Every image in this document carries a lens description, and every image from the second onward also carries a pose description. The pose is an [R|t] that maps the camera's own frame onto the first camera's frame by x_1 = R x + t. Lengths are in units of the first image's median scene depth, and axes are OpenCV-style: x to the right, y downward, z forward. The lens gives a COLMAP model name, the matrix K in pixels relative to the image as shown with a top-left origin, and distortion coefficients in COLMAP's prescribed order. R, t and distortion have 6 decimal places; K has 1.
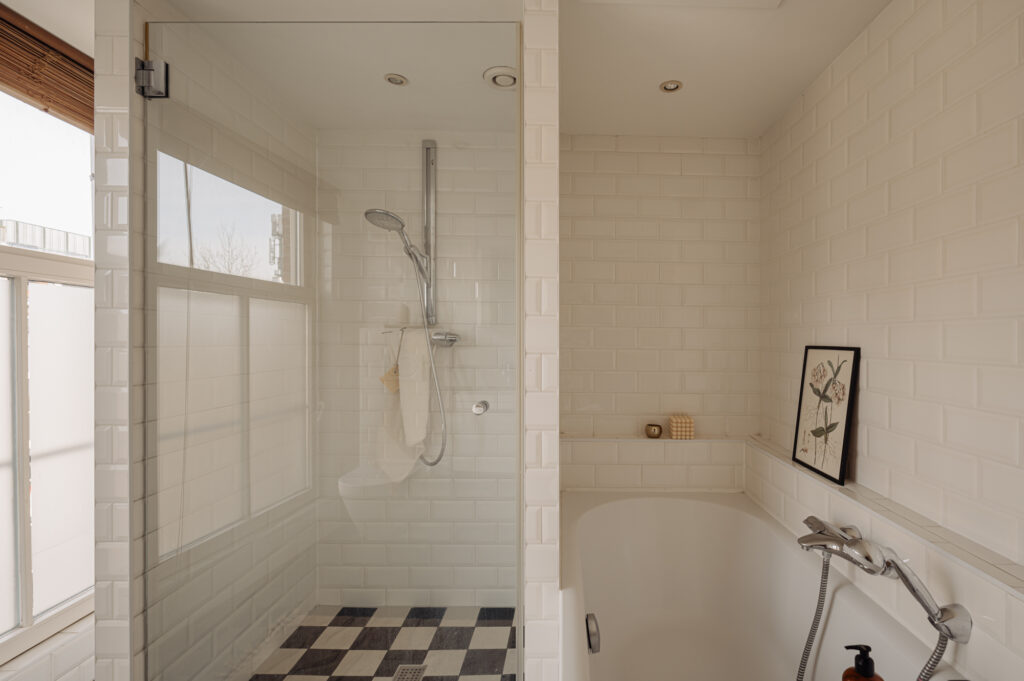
lens RADIAL K [[476.8, 0, 512.0], [0, 476.8, 343.4], [0, 0, 1]] dist [-0.001169, -0.001081]
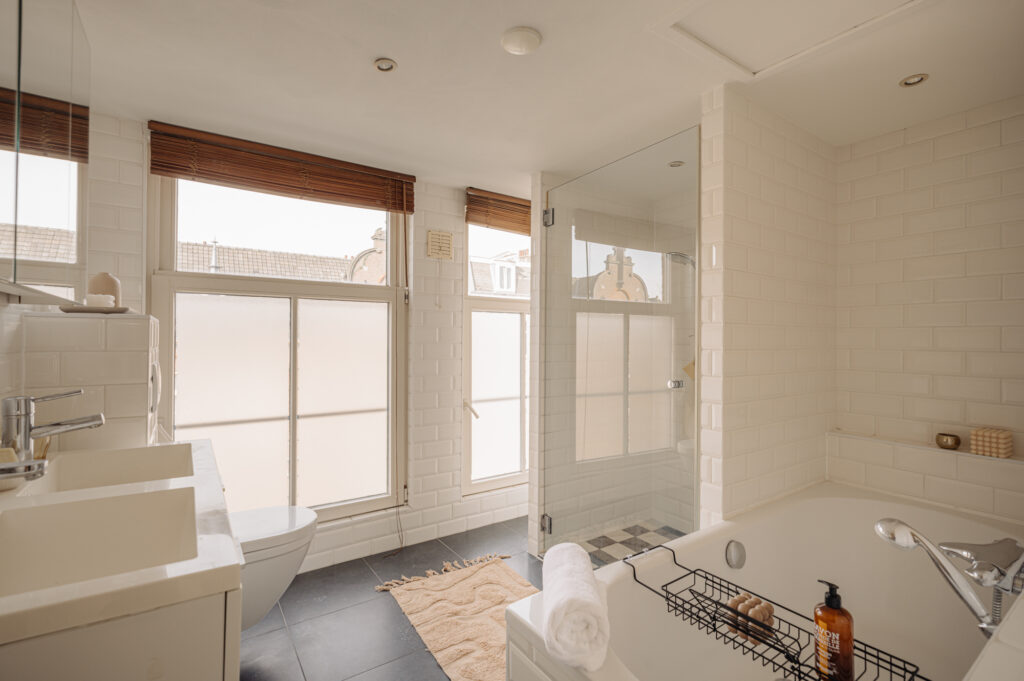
lens RADIAL K [[476.8, 0, 518.2], [0, 476.8, 339.8], [0, 0, 1]] dist [-0.001169, -0.001081]
pose [[0.549479, -0.004172, -0.835497, 0.604167], [-0.005728, 0.999945, -0.008760, 0.004626], [0.835488, 0.009600, 0.549425, -0.174028]]
